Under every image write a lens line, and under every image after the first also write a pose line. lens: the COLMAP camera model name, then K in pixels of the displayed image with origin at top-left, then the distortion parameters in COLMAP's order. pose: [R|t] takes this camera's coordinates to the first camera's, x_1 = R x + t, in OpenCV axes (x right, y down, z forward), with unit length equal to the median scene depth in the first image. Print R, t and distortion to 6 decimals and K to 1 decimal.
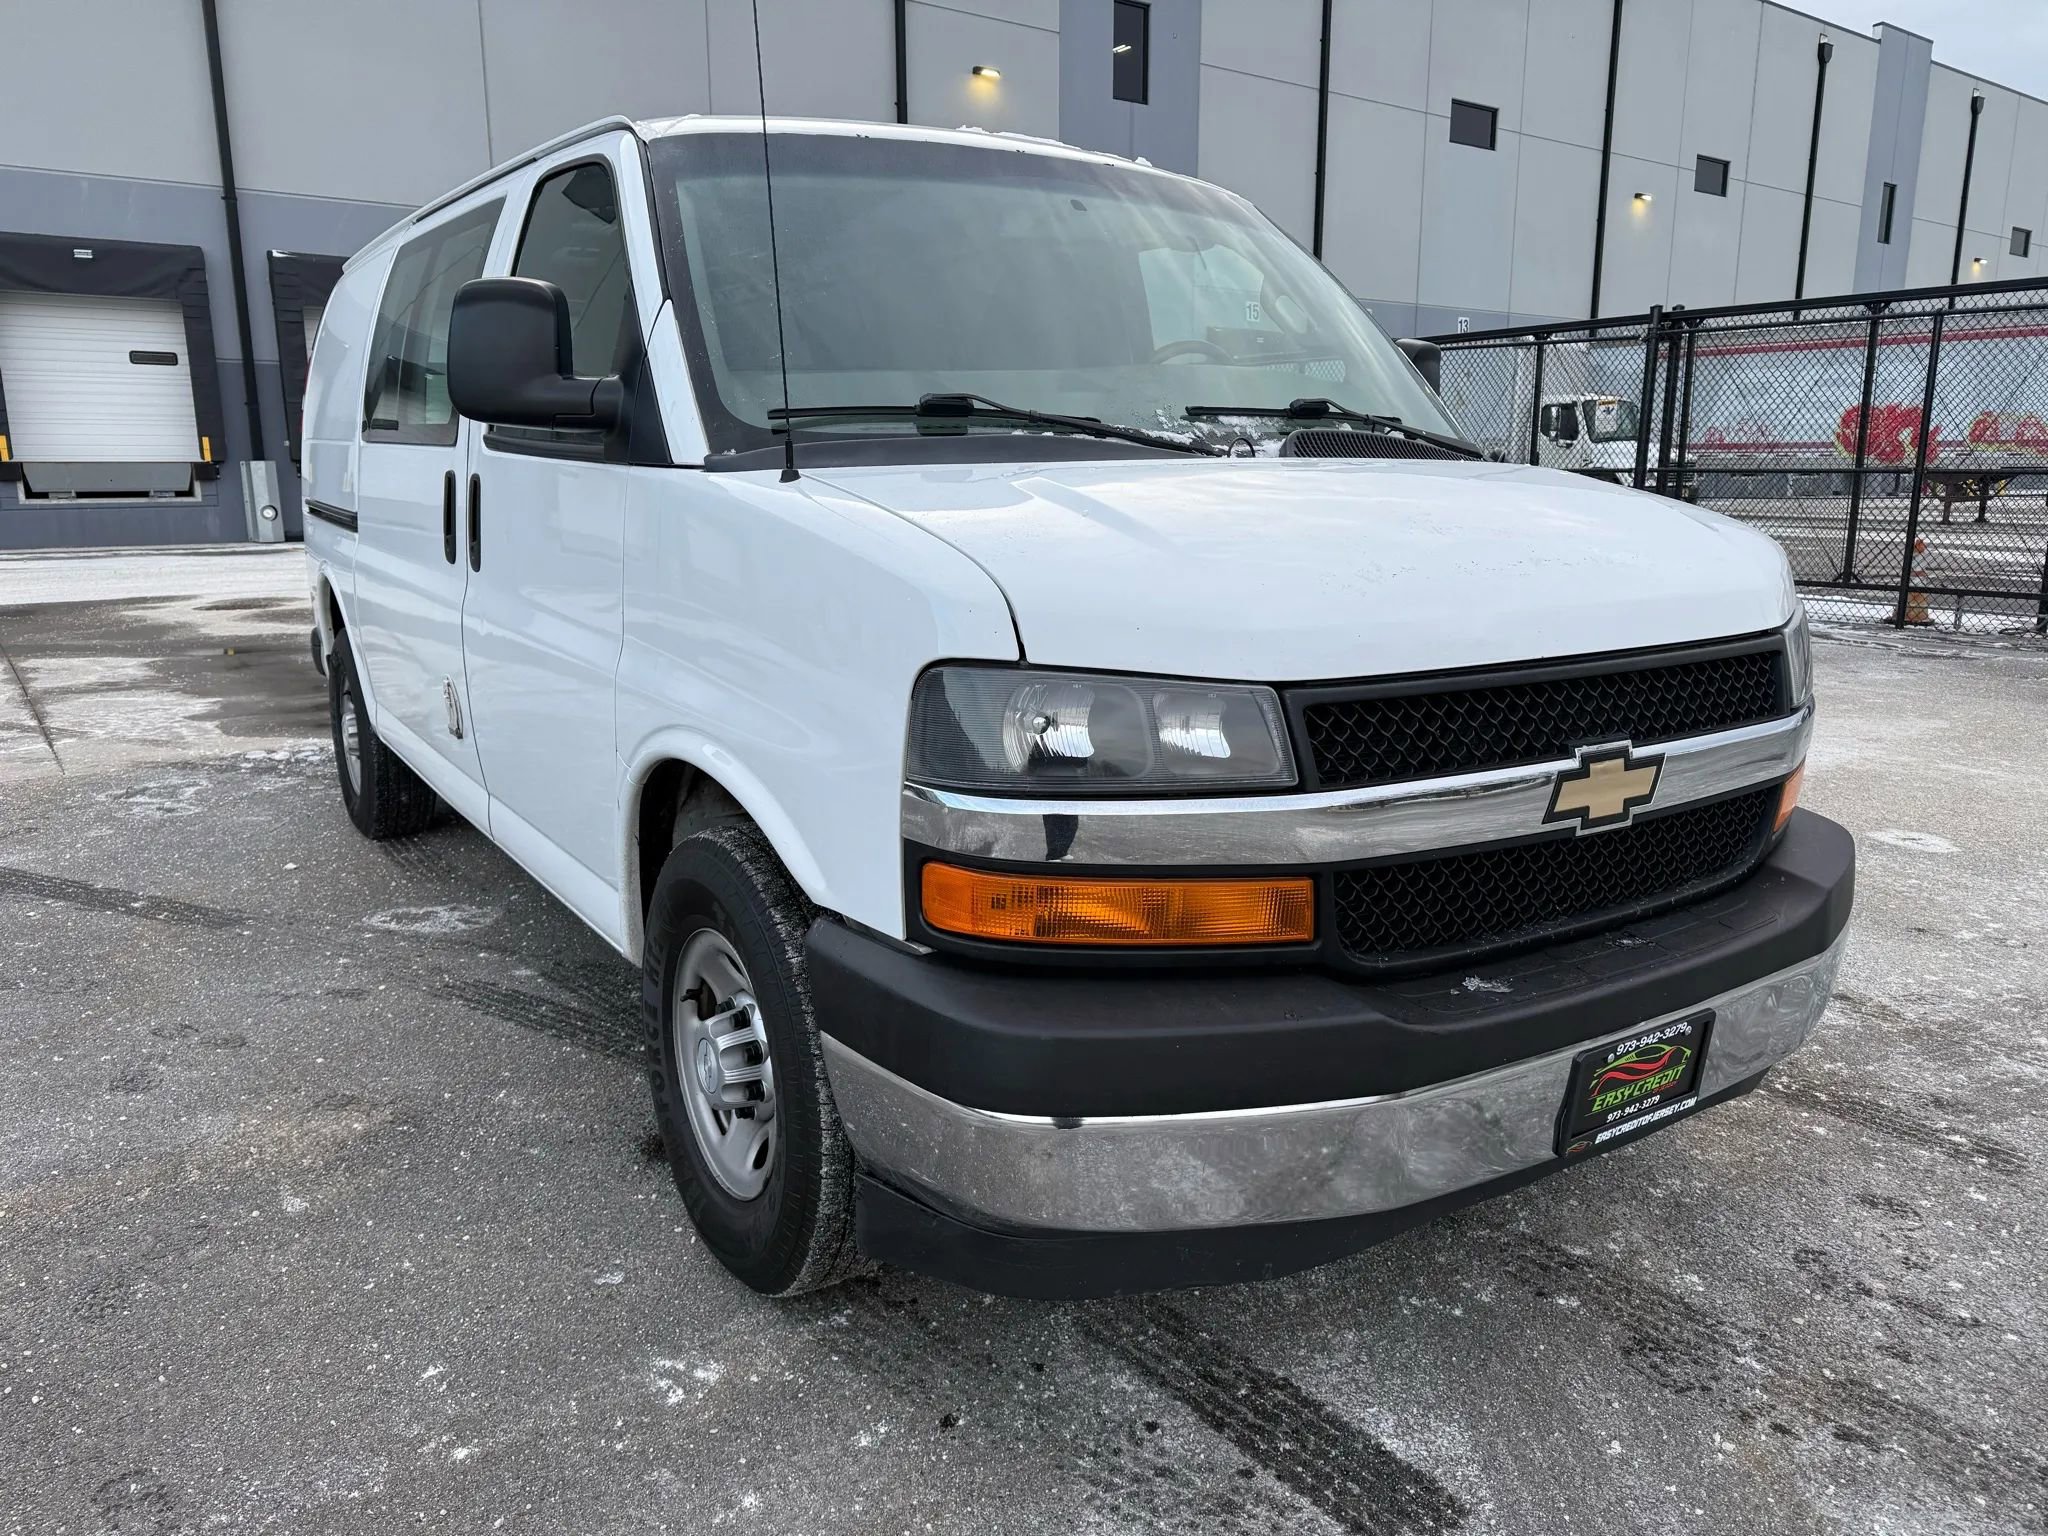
lens RADIAL K [[1440.1, 0, 1019.0], [0, 1440.1, 780.5], [0, 0, 1]] dist [0.036277, -0.038561]
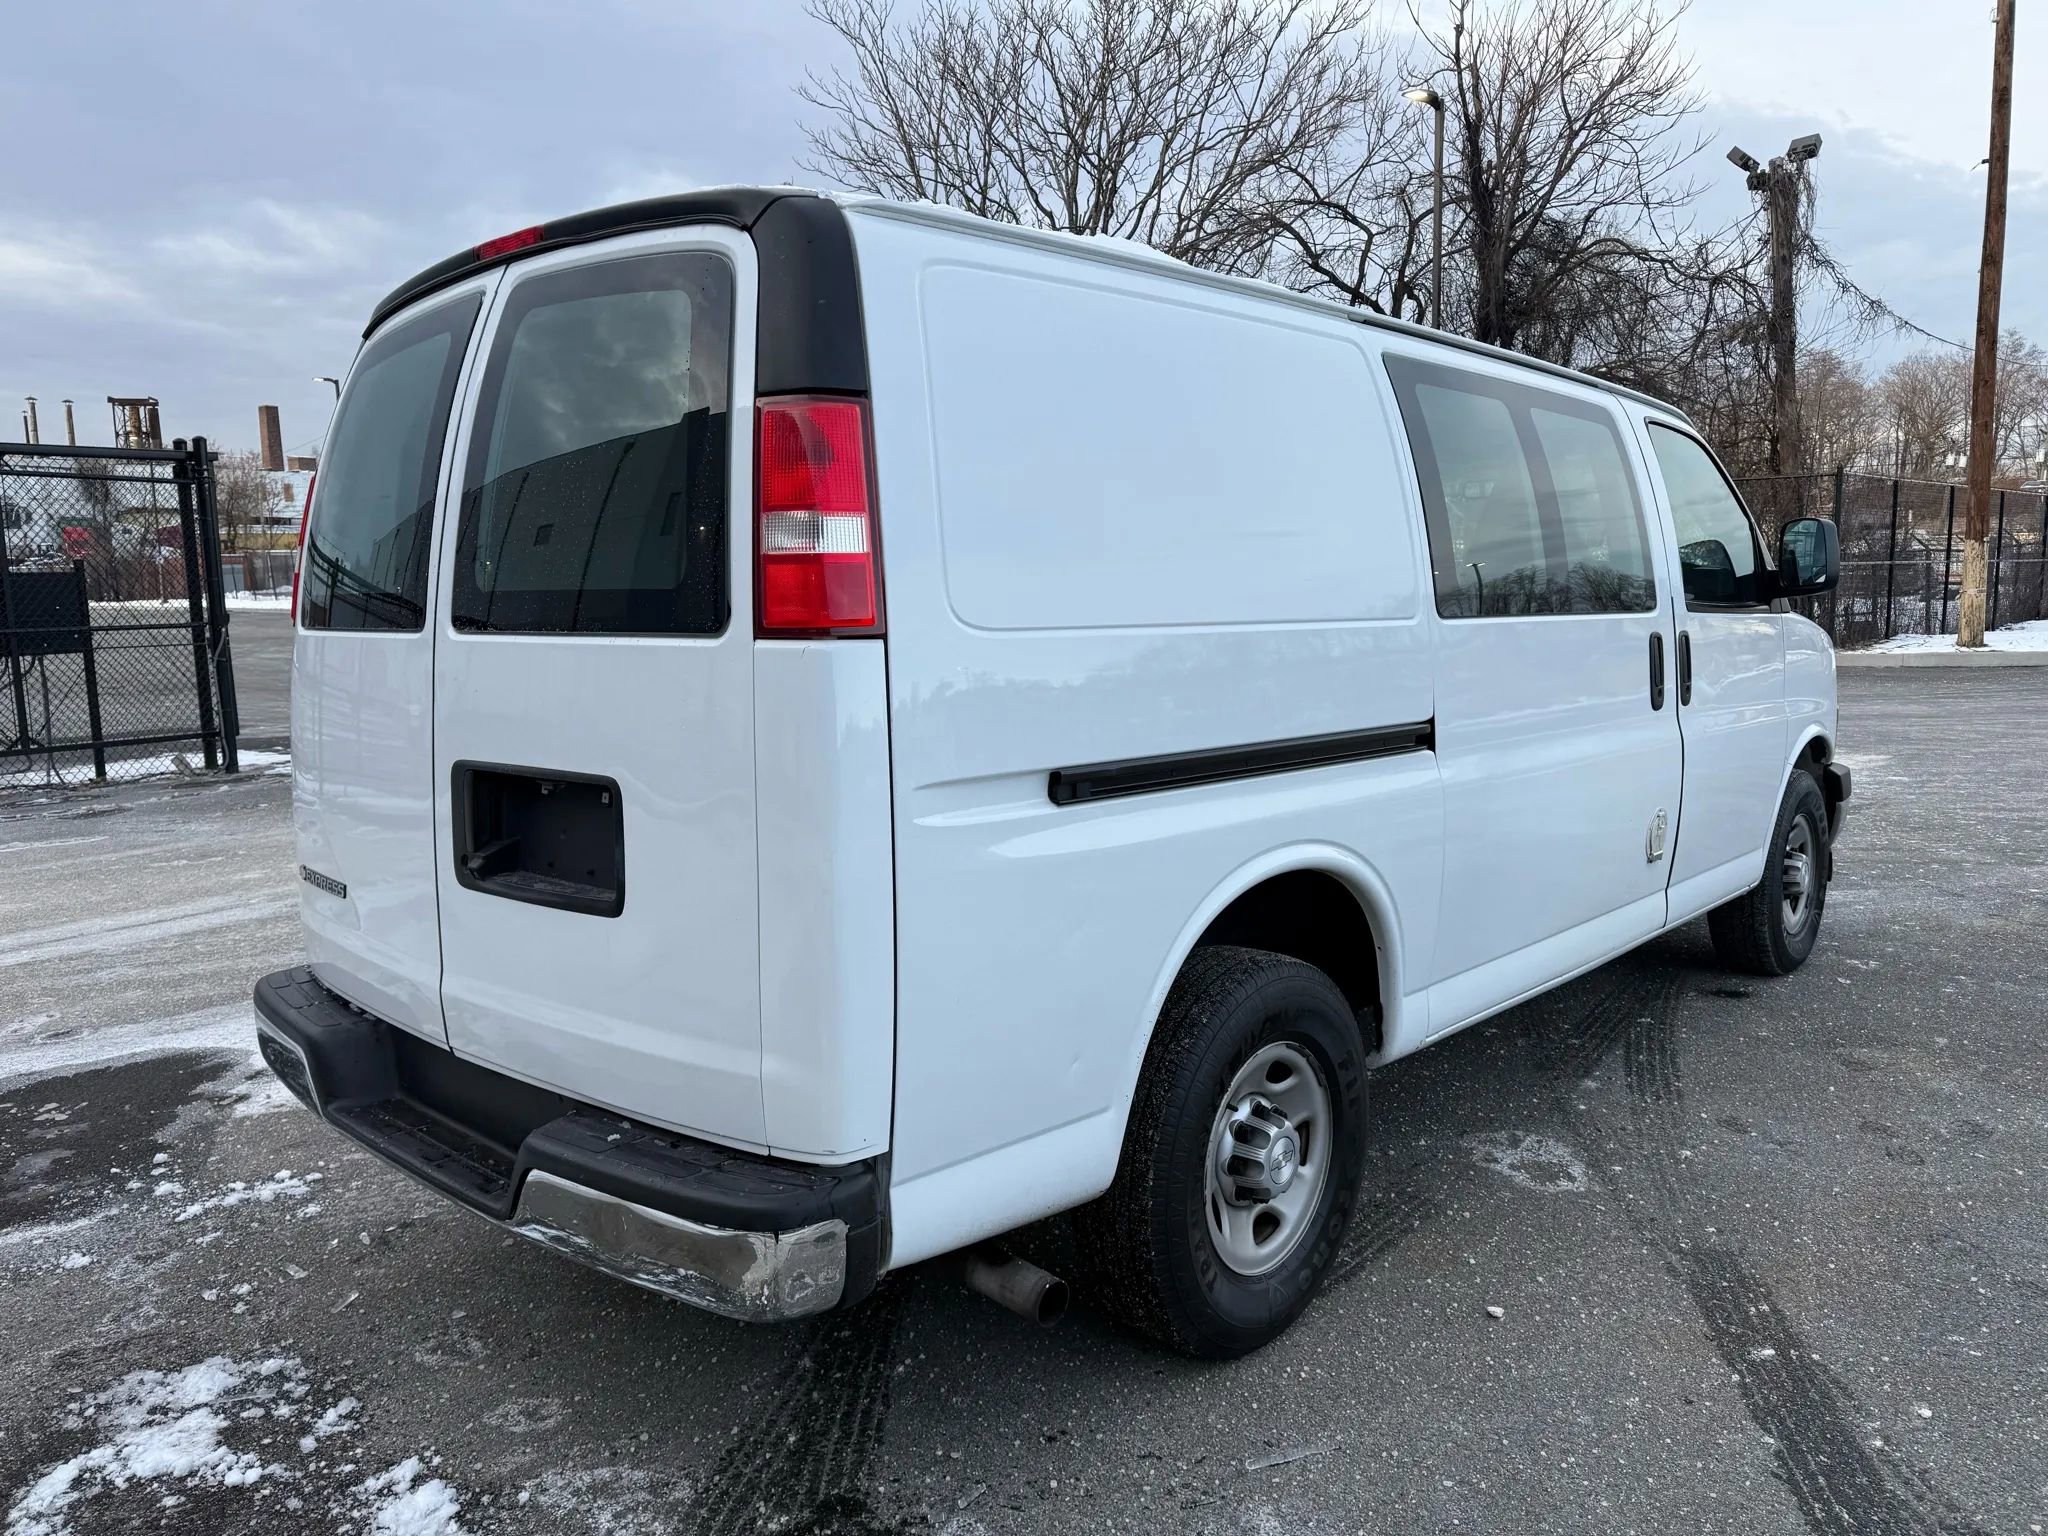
lens RADIAL K [[1440.1, 0, 1024.7], [0, 1440.1, 764.1], [0, 0, 1]] dist [0.036277, -0.038561]
pose [[-0.245710, -0.115159, 0.962479, -1.684489], [0.225819, 0.958799, 0.172367, -0.512142], [-0.942673, 0.259698, -0.209581, 2.092875]]
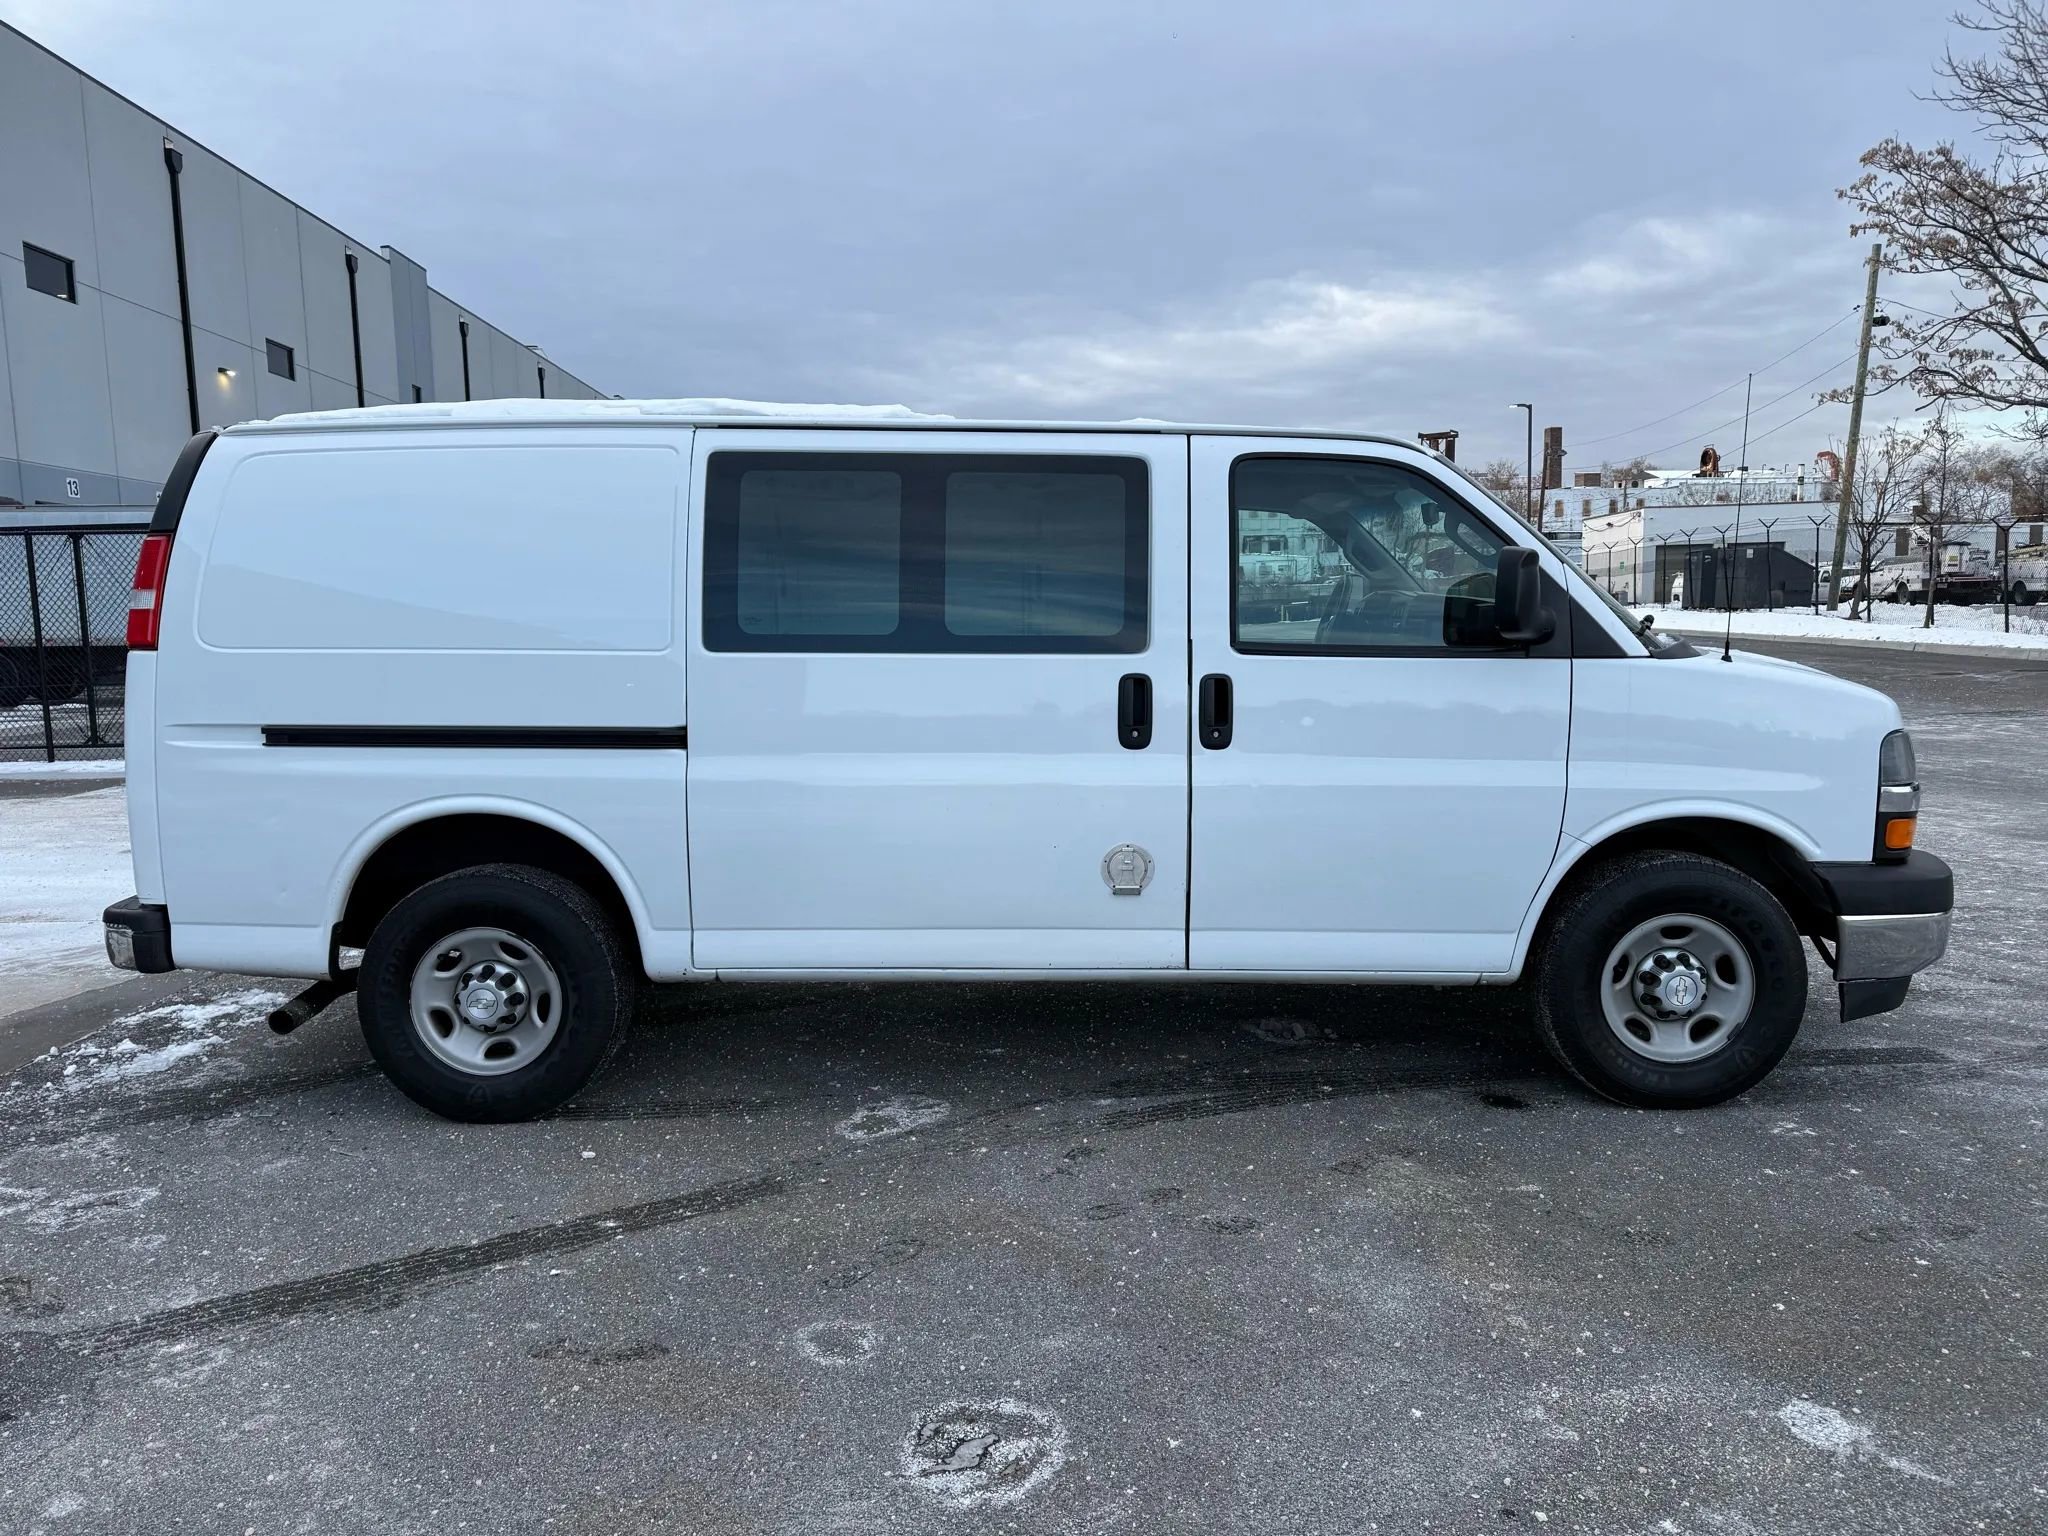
lens RADIAL K [[1440.1, 0, 1025.6], [0, 1440.1, 767.6], [0, 0, 1]] dist [0.036277, -0.038561]
pose [[0.555215, -0.096007, 0.826147, -1.713701], [0.193122, 0.981048, -0.015780, -0.160304], [-0.808975, 0.168308, 0.563234, 0.492141]]
